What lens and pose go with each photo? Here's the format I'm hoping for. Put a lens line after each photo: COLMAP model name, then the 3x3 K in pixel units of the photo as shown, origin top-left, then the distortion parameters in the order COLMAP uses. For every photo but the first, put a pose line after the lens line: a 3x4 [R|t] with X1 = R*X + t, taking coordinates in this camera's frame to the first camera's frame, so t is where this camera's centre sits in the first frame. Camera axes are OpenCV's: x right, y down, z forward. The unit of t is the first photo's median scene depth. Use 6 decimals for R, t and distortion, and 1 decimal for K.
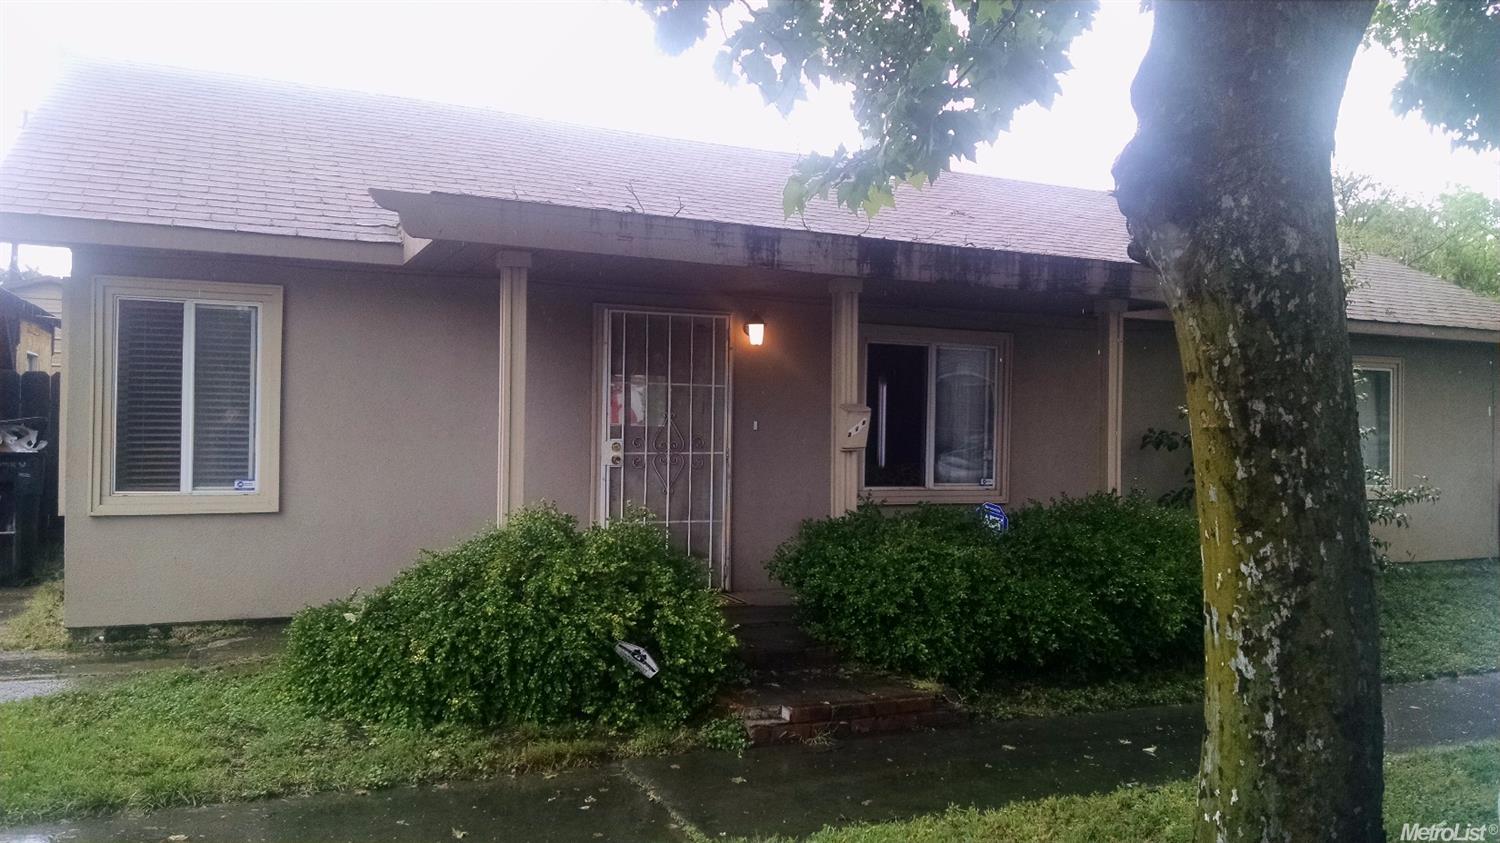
lens RADIAL K [[1136.3, 0, 743.8], [0, 1136.3, 418.3], [0, 0, 1]] dist [0.025750, -0.050879]
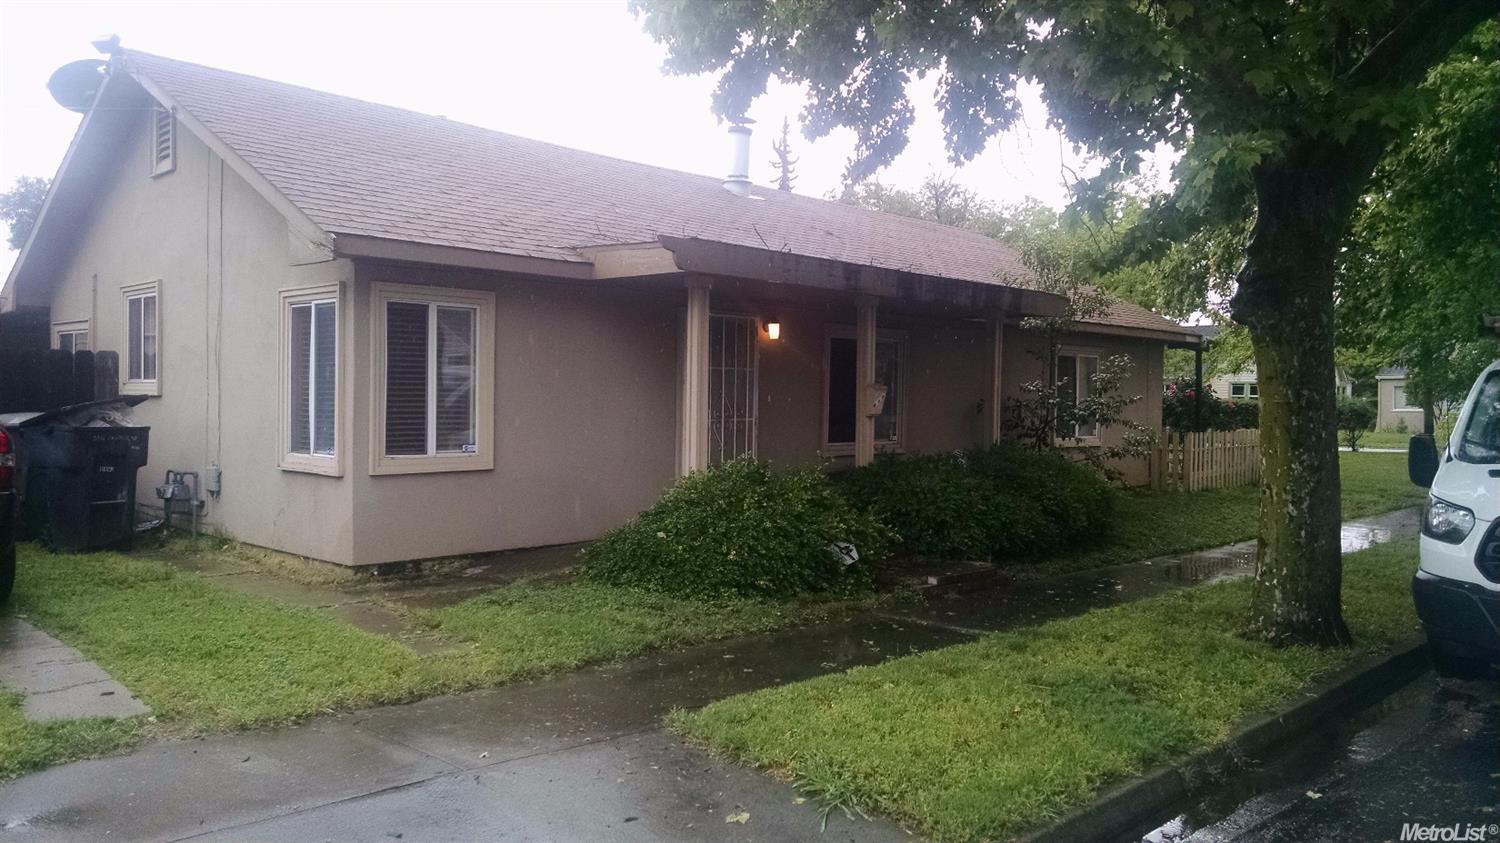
lens RADIAL K [[1136.3, 0, 759.2], [0, 1136.3, 424.1], [0, 0, 1]] dist [0.025750, -0.050879]
pose [[0.928827, -0.014116, 0.370244, -0.711361], [0.001564, 0.999414, 0.034181, -0.013846], [-0.370509, -0.031169, 0.928306, -0.351088]]
